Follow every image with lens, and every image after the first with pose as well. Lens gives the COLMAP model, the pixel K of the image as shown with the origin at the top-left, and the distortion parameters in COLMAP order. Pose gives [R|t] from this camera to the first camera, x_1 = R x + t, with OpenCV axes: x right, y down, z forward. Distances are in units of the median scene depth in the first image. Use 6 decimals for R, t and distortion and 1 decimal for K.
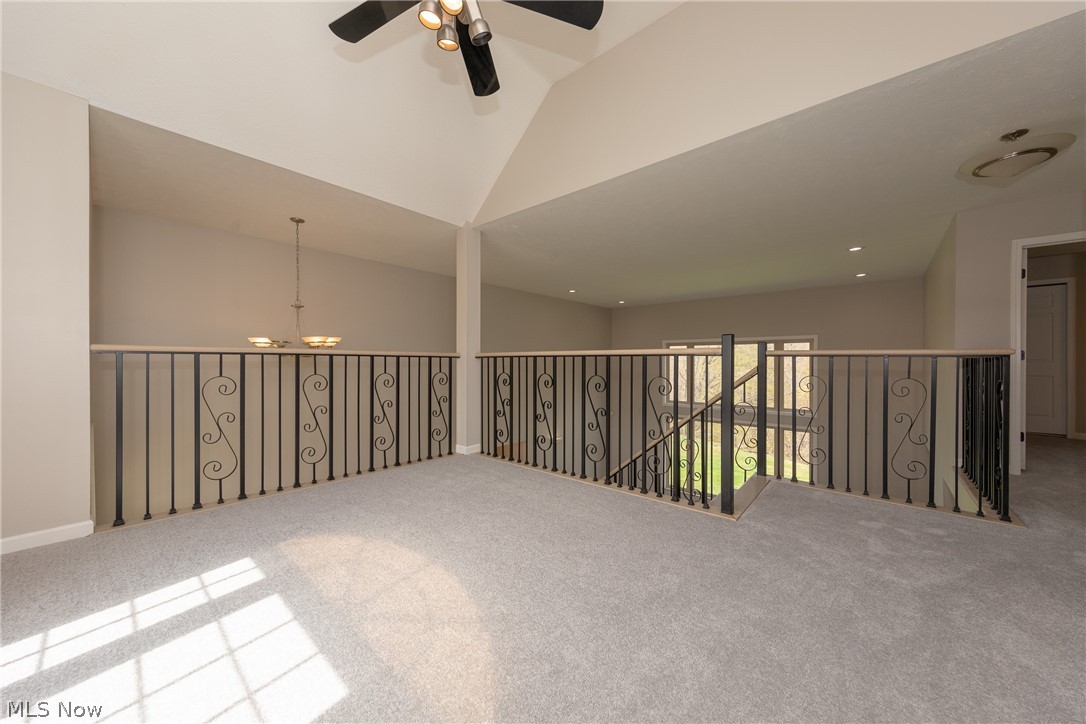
lens RADIAL K [[390.3, 0, 542.2], [0, 390.3, 355.4], [0, 0, 1]] dist [0.000686, 0.000088]
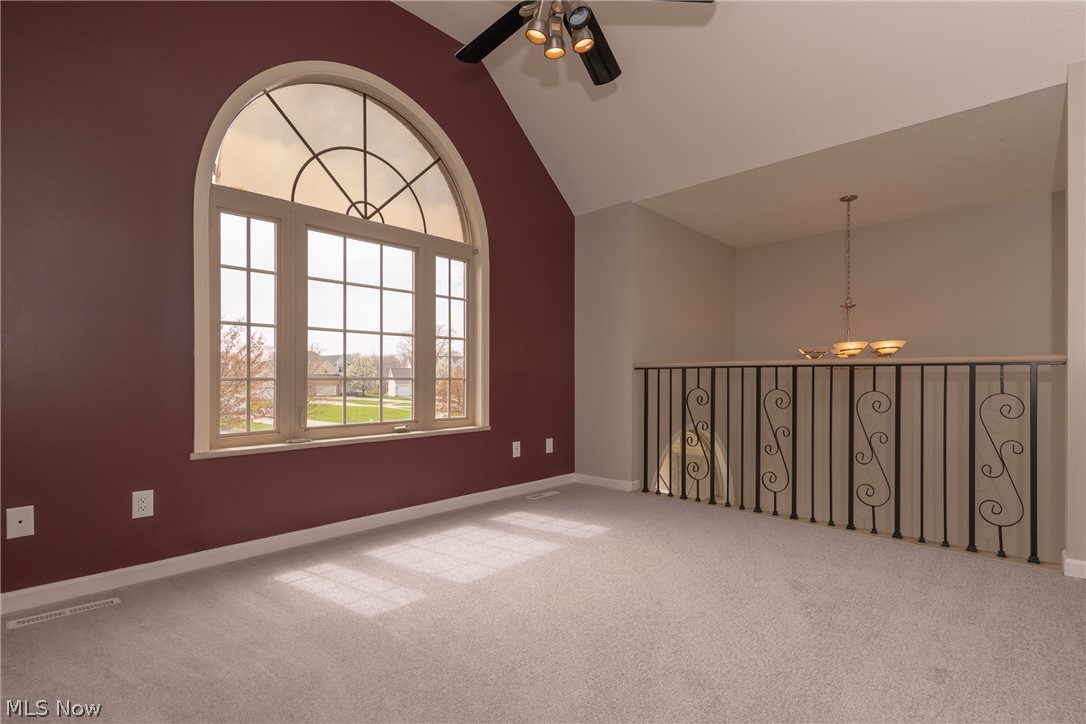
lens RADIAL K [[488.1, 0, 543.9], [0, 488.1, 377.5], [0, 0, 1]] dist [-0.059436, -0.000092]
pose [[-0.085514, 0.003140, -0.996332, 0.458719], [0.019519, 0.999808, 0.001476, 0.010057], [0.996146, -0.019321, -0.085559, 0.522416]]
